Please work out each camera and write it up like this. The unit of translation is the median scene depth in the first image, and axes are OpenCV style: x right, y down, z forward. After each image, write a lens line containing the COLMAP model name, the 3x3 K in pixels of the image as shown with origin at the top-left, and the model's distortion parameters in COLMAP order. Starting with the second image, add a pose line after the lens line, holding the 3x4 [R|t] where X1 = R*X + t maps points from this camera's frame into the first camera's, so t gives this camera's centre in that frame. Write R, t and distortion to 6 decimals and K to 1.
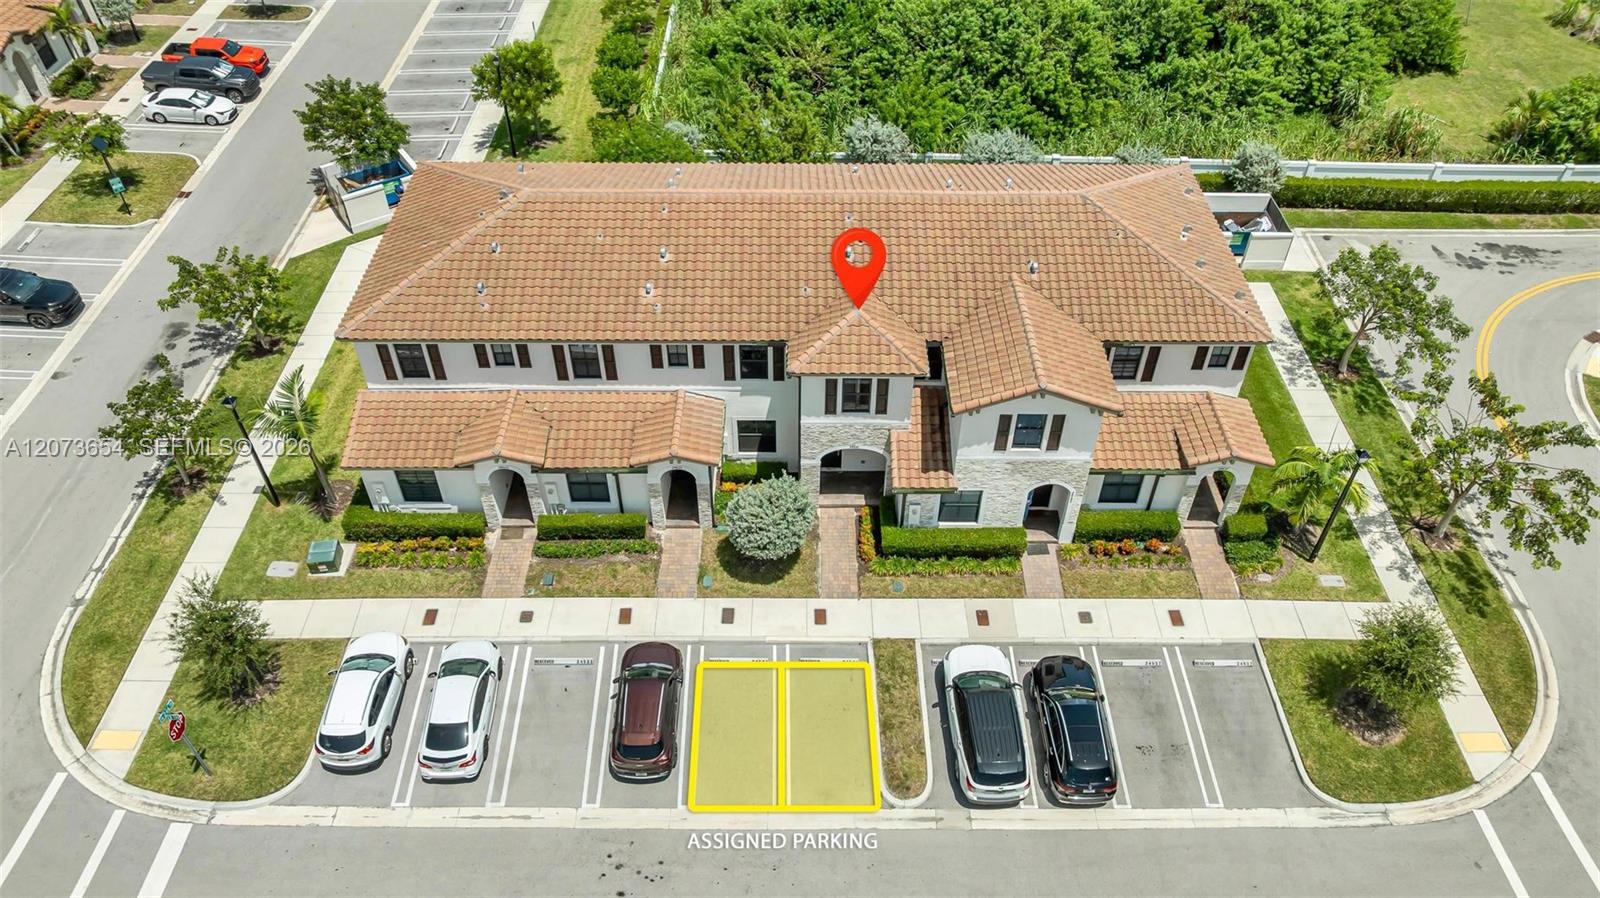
lens RADIAL K [[1117.3, 0, 805.4], [0, 1117.3, 448.3], [0, 0, 1]] dist [-0.034689, 0.043605]
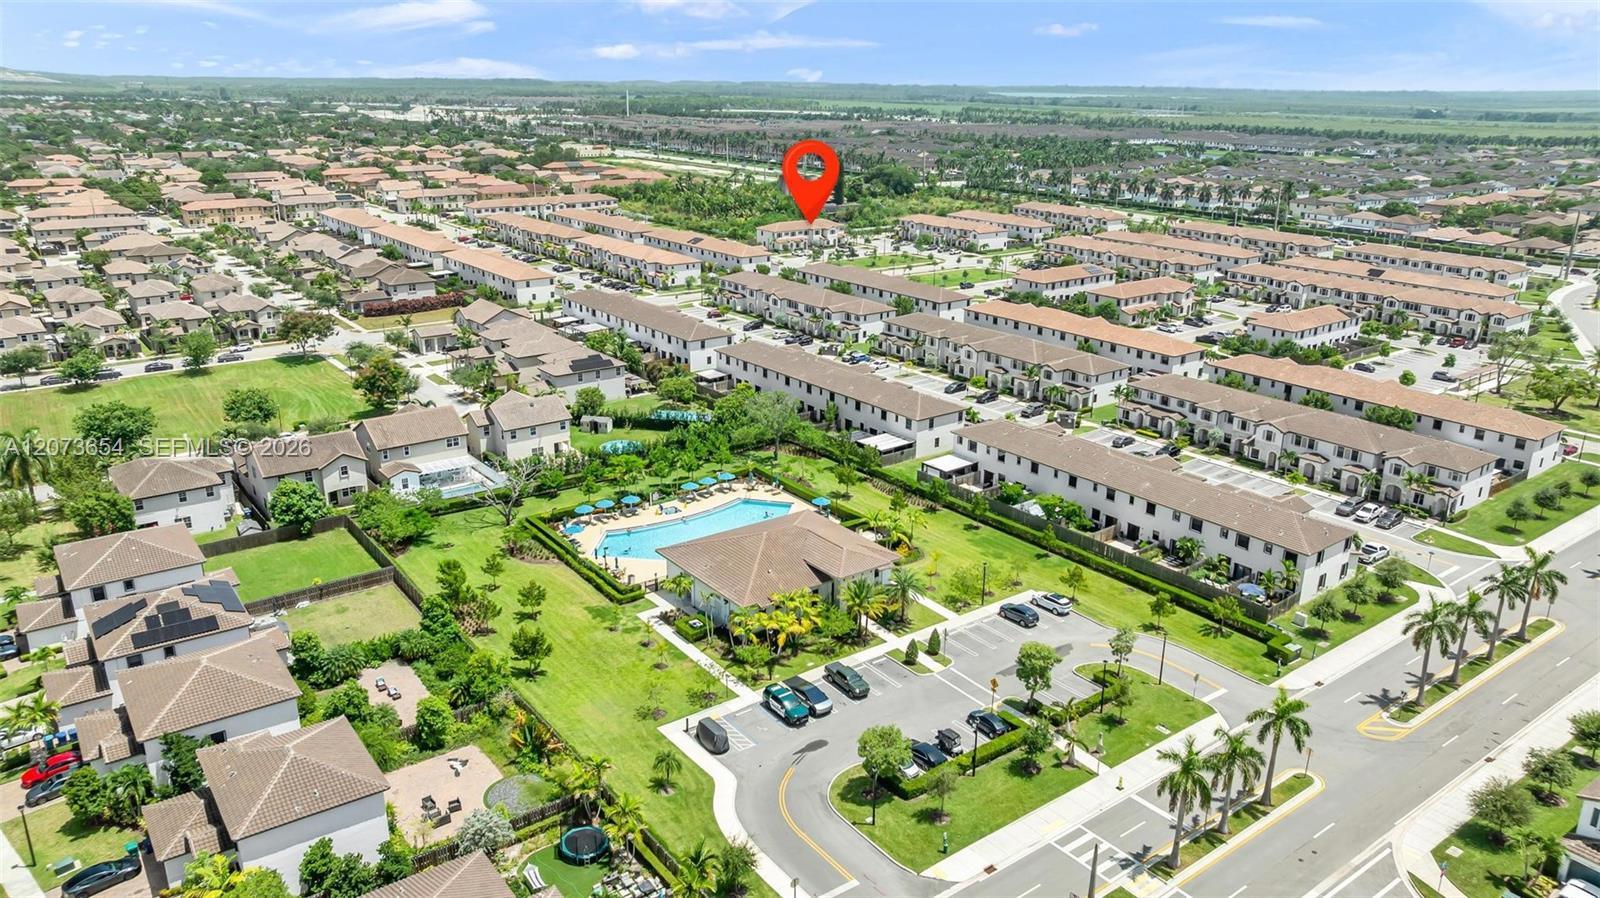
lens RADIAL K [[1117.3, 0, 805.4], [0, 1117.3, 448.3], [0, 0, 1]] dist [-0.034689, 0.043605]
pose [[0.788705, -0.191818, 0.584081, -6.395727], [0.419385, 0.862558, -0.283037, 4.510657], [-0.449512, 0.468188, 0.760749, -5.834173]]
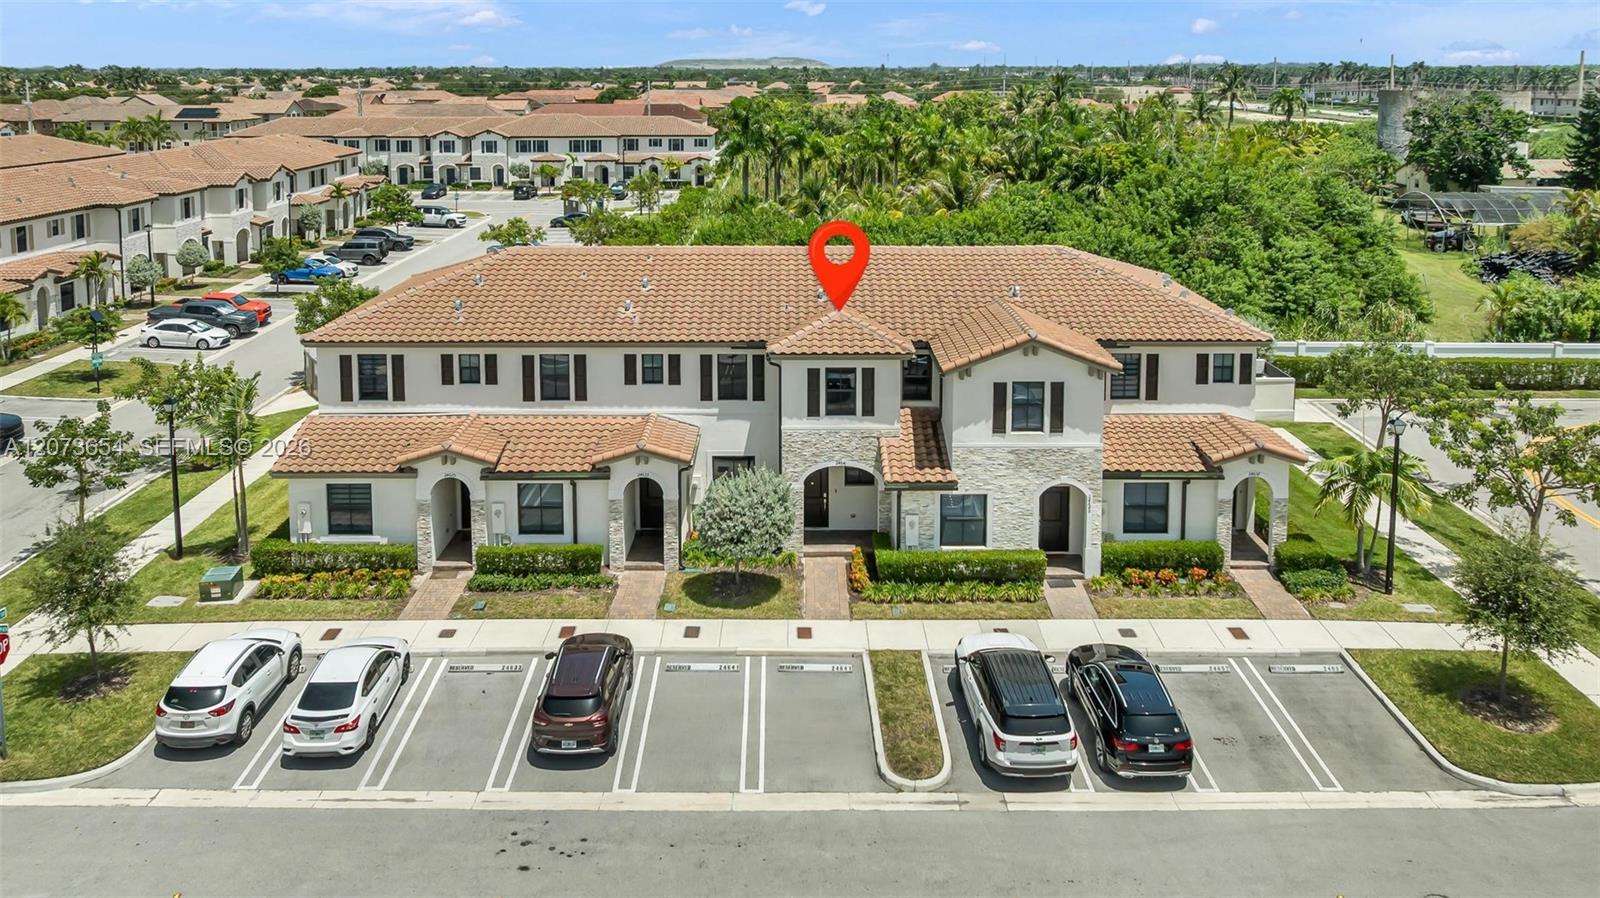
lens RADIAL K [[1204.6, 0, 793.5], [0, 1204.6, 164.5], [0, 0, 1]] dist [-0.036890, 0.029337]
pose [[0.999962, -0.007375, -0.004624, 0.011798], [0.002808, 0.776092, -0.630614, 0.430094], [0.008239, 0.630577, 0.776083, 0.094719]]
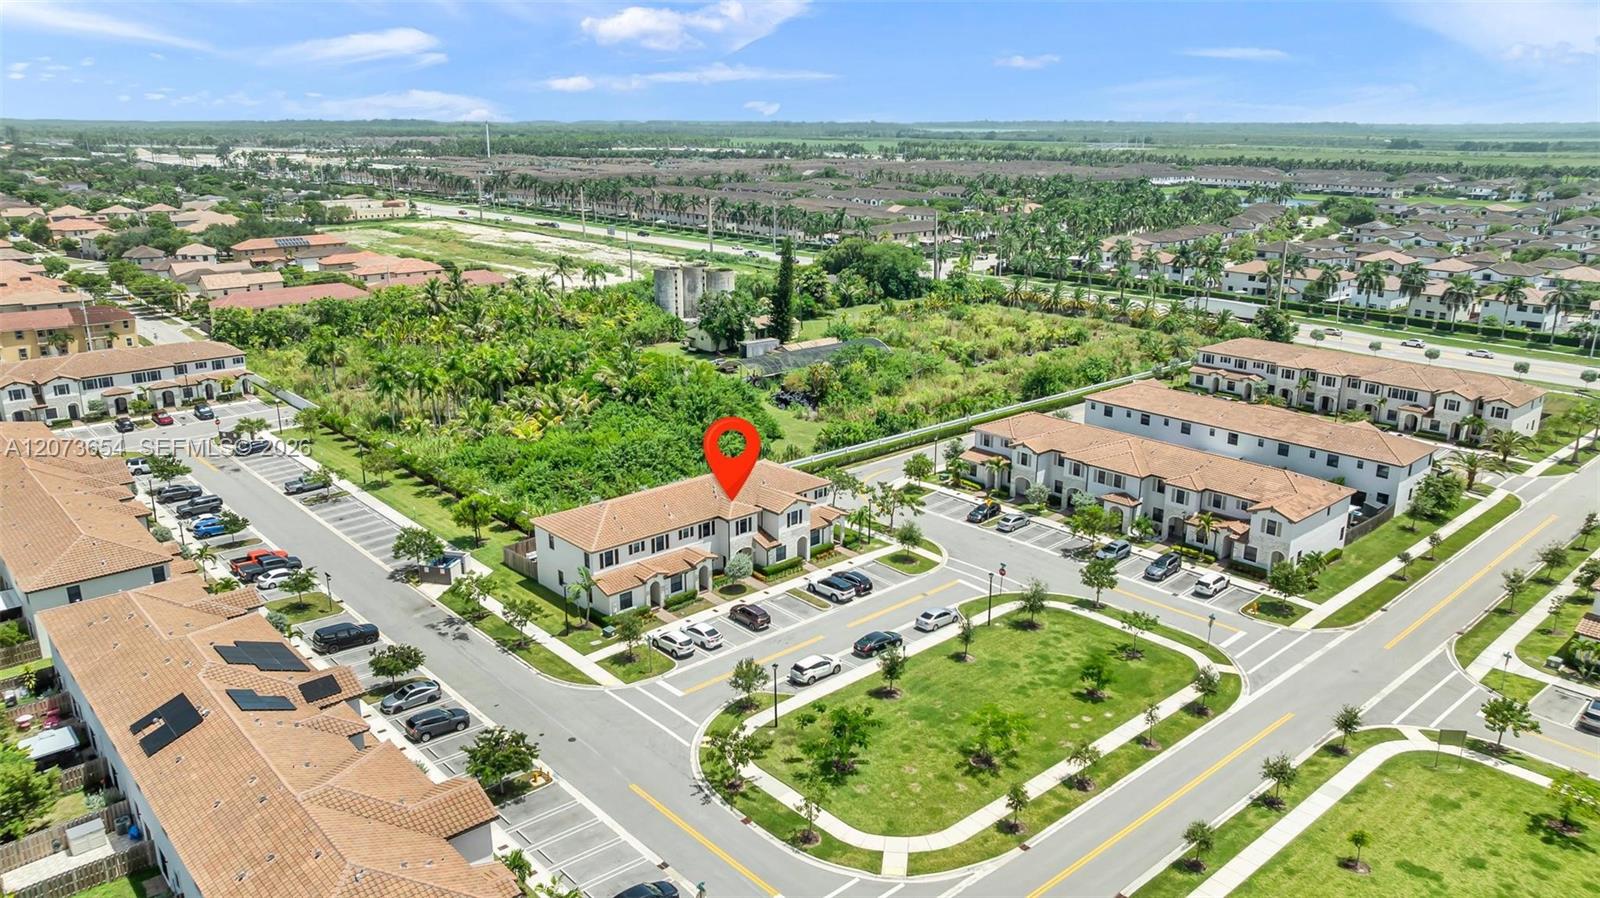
lens RADIAL K [[1125.3, 0, 803.3], [0, 1125.3, 429.7], [0, 0, 1]] dist [-0.031449, 0.035066]
pose [[0.740080, -0.184210, 0.646799, -1.756543], [0.465637, 0.834296, -0.295182, 0.710431], [-0.485247, 0.519632, 0.703220, -1.380080]]
